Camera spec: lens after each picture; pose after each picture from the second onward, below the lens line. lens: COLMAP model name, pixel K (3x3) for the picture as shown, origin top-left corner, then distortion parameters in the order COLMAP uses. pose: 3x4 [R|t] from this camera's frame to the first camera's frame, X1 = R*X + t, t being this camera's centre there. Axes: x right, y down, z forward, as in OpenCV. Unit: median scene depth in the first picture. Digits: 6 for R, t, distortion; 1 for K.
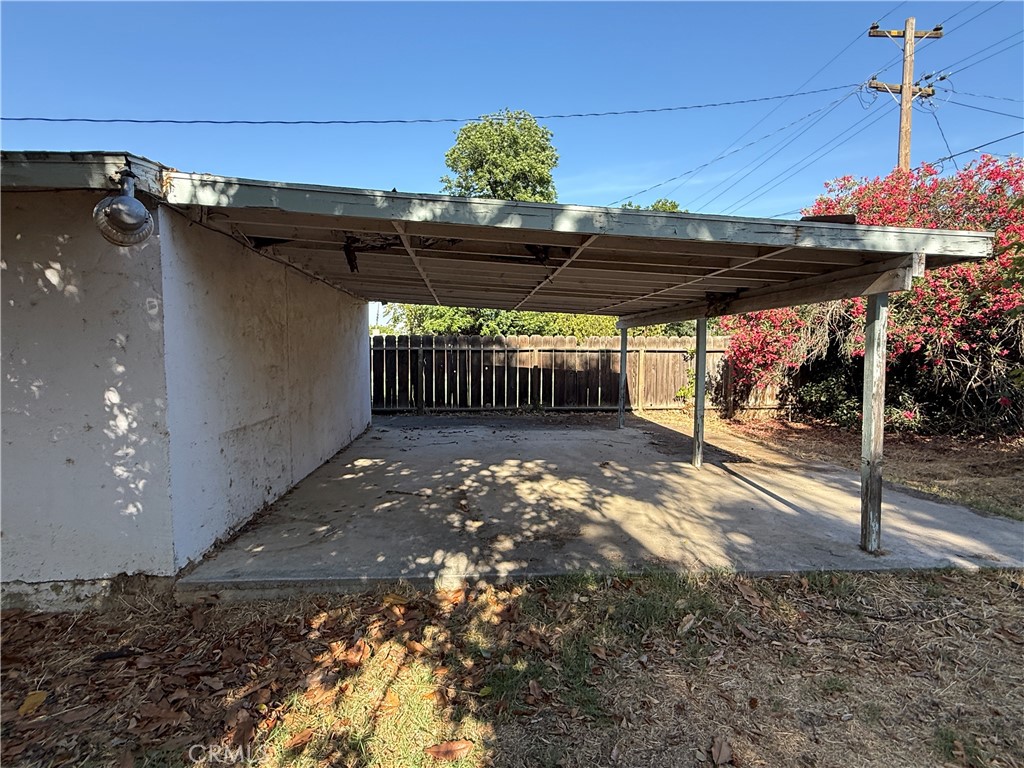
lens RADIAL K [[540.9, 0, 515.3], [0, 540.9, 386.0], [0, 0, 1]] dist [-0.001751, -0.000084]
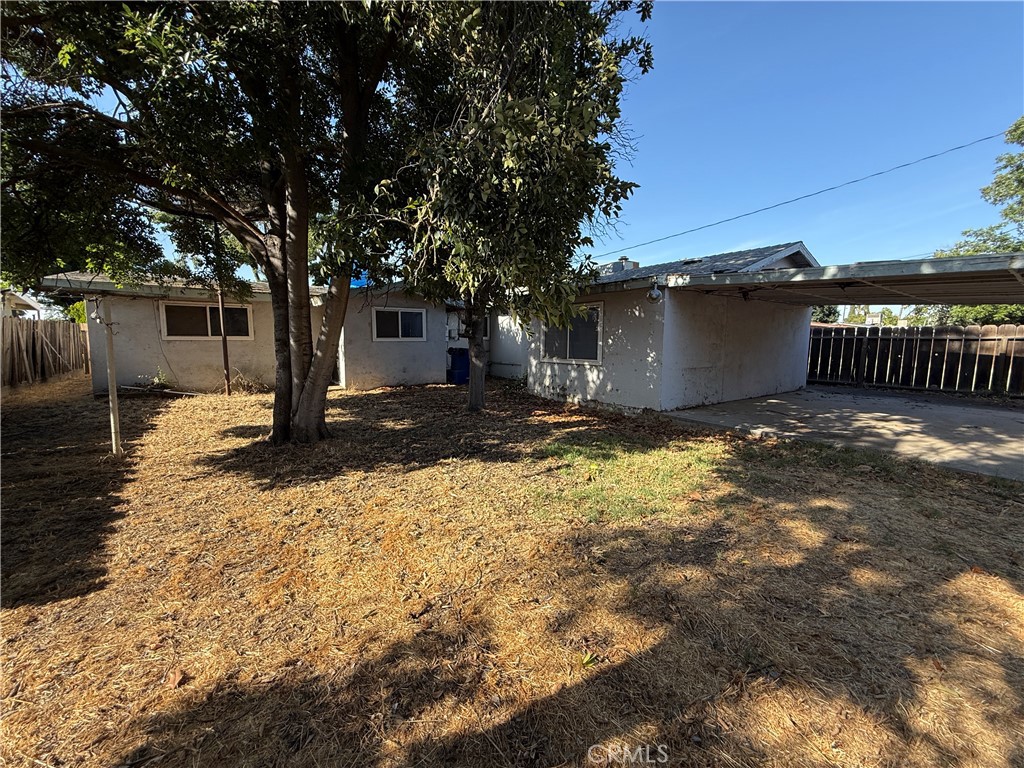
lens RADIAL K [[411.4, 0, 513.2], [0, 411.4, 386.7], [0, 0, 1]] dist [0.001532, -0.000324]
pose [[0.515294, 0.100853, -0.851059, 0.528106], [-0.063085, 0.994821, 0.079693, 0.050084], [0.854689, 0.012624, 0.518988, -0.529561]]
